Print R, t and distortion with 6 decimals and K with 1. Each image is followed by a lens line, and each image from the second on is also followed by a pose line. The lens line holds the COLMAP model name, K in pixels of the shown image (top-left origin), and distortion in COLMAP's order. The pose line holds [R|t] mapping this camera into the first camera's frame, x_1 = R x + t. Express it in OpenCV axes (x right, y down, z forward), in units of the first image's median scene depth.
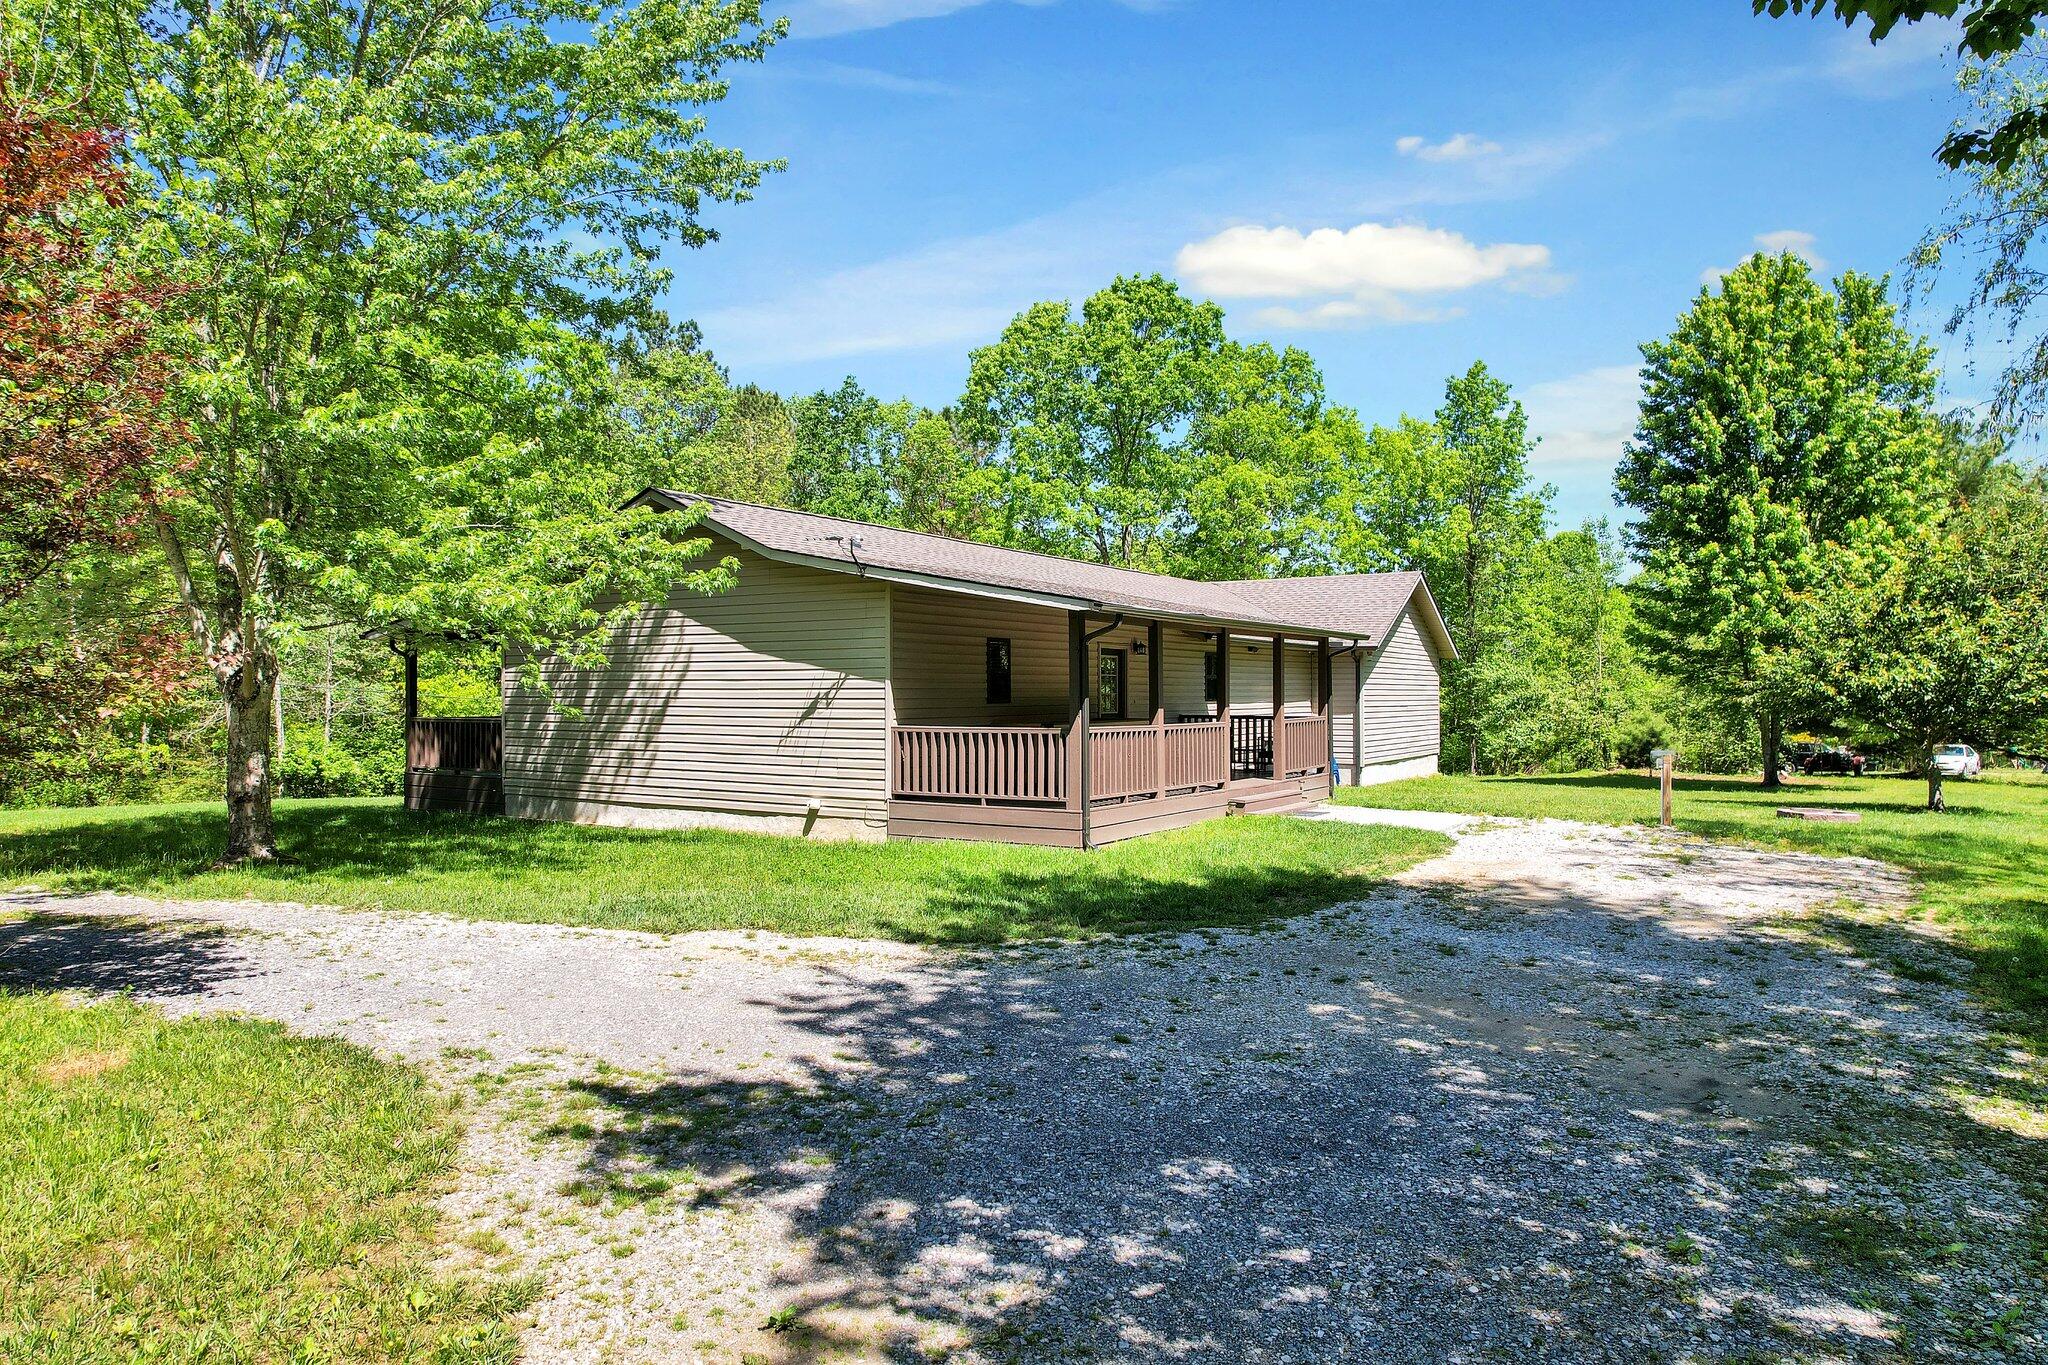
lens RADIAL K [[1287.3, 0, 1023.2], [0, 1287.3, 696.7], [0, 0, 1]] dist [-0.028682, 0.001750]
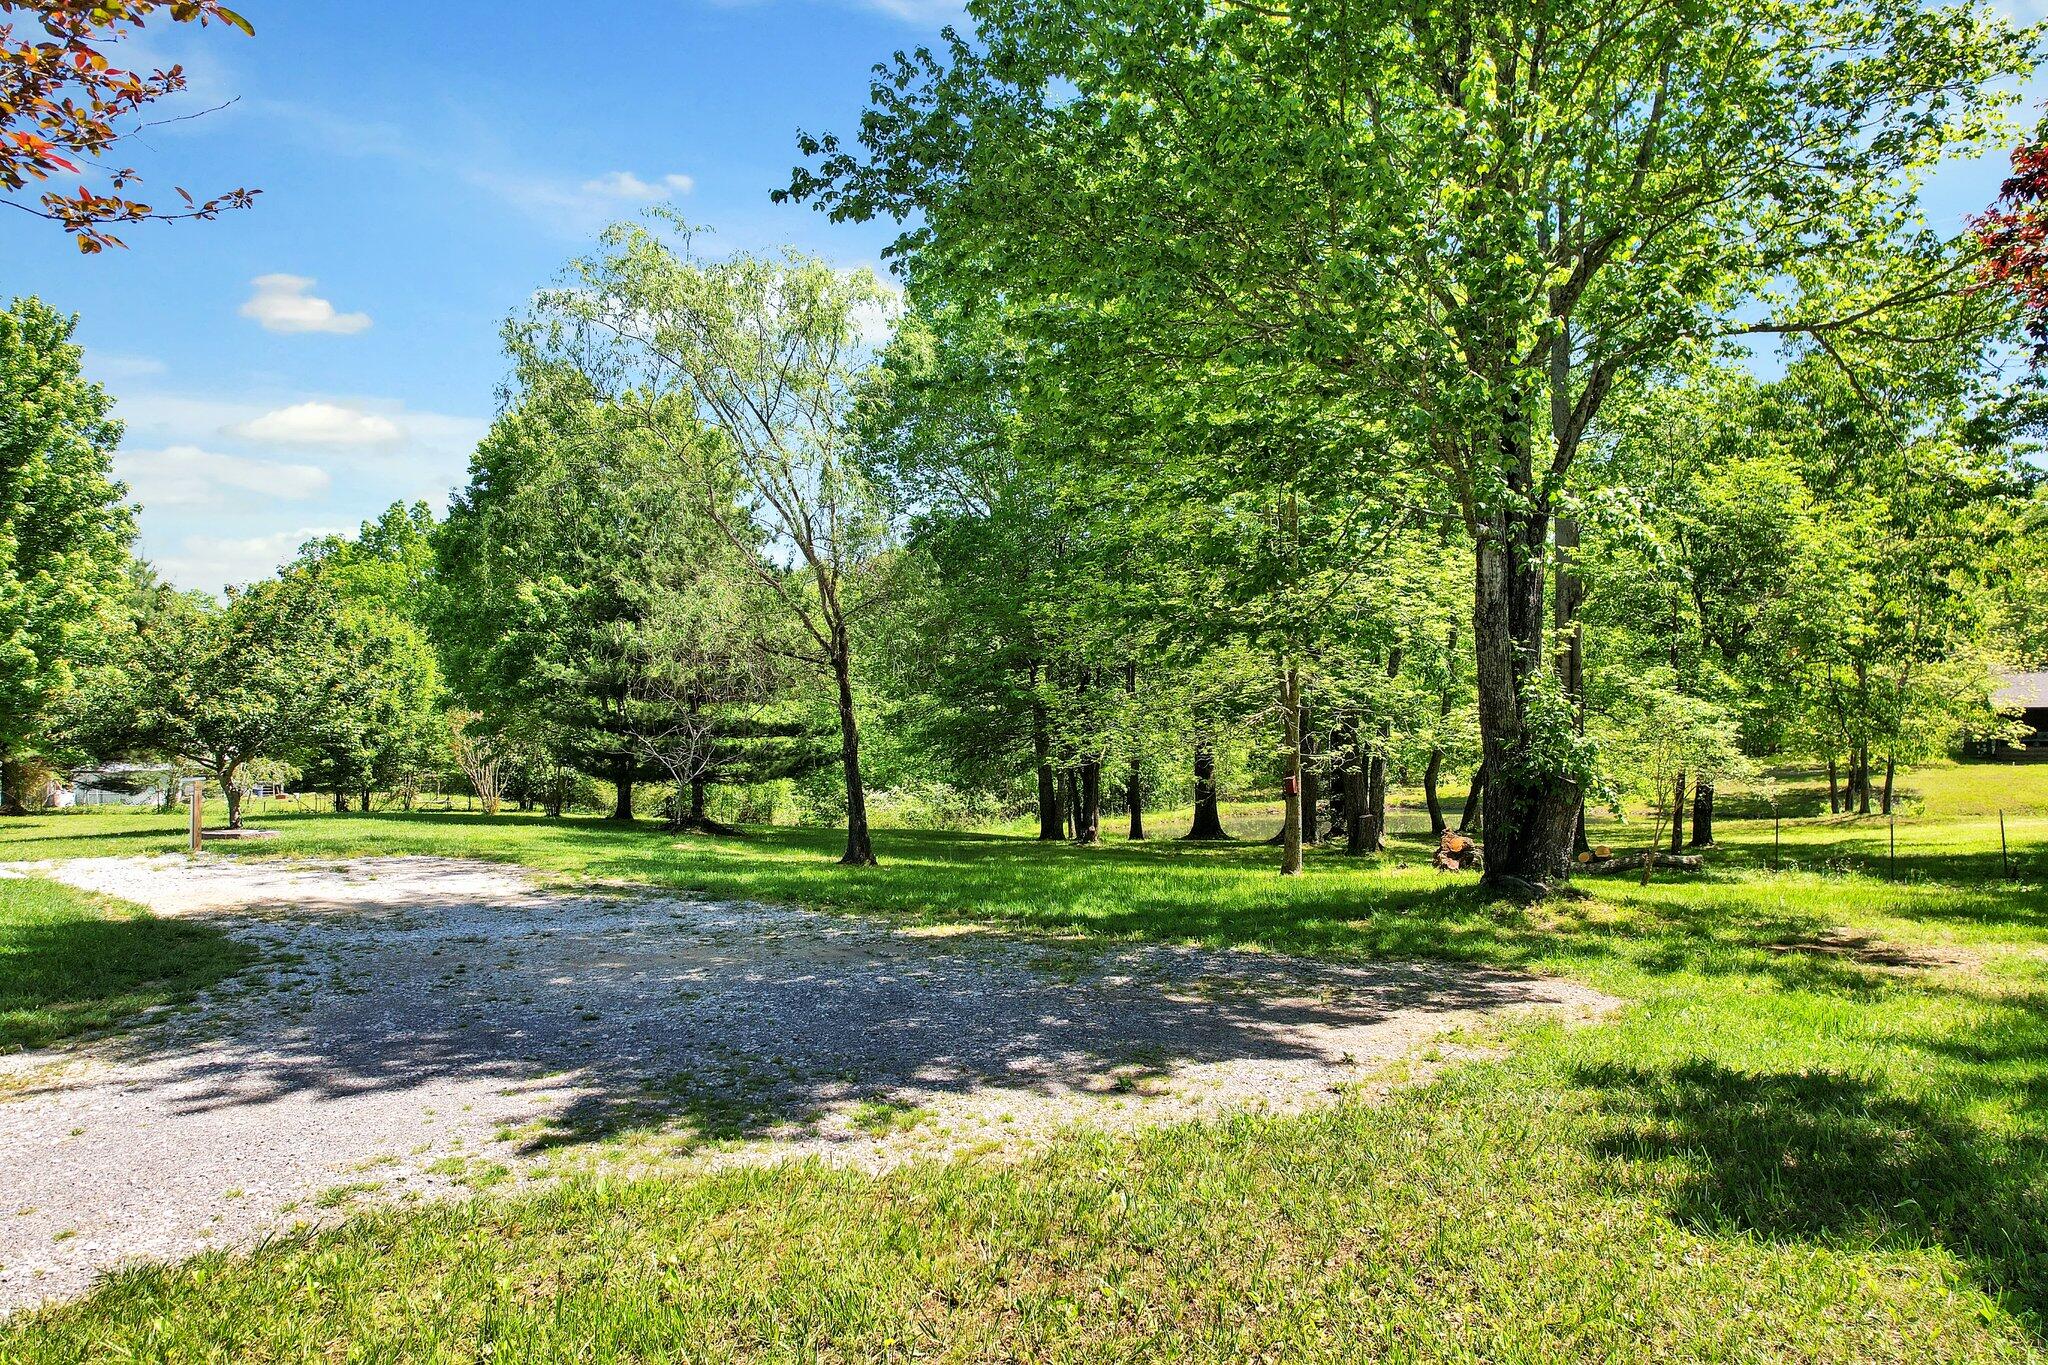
lens RADIAL K [[1287.3, 0, 1023.2], [0, 1287.3, 696.7], [0, 0, 1]] dist [-0.028682, 0.001750]
pose [[0.175000, 0.018273, 0.984399, -0.848118], [0.013998, 0.999681, -0.021045, 0.024581], [-0.984469, 0.017463, 0.174689, 0.408997]]
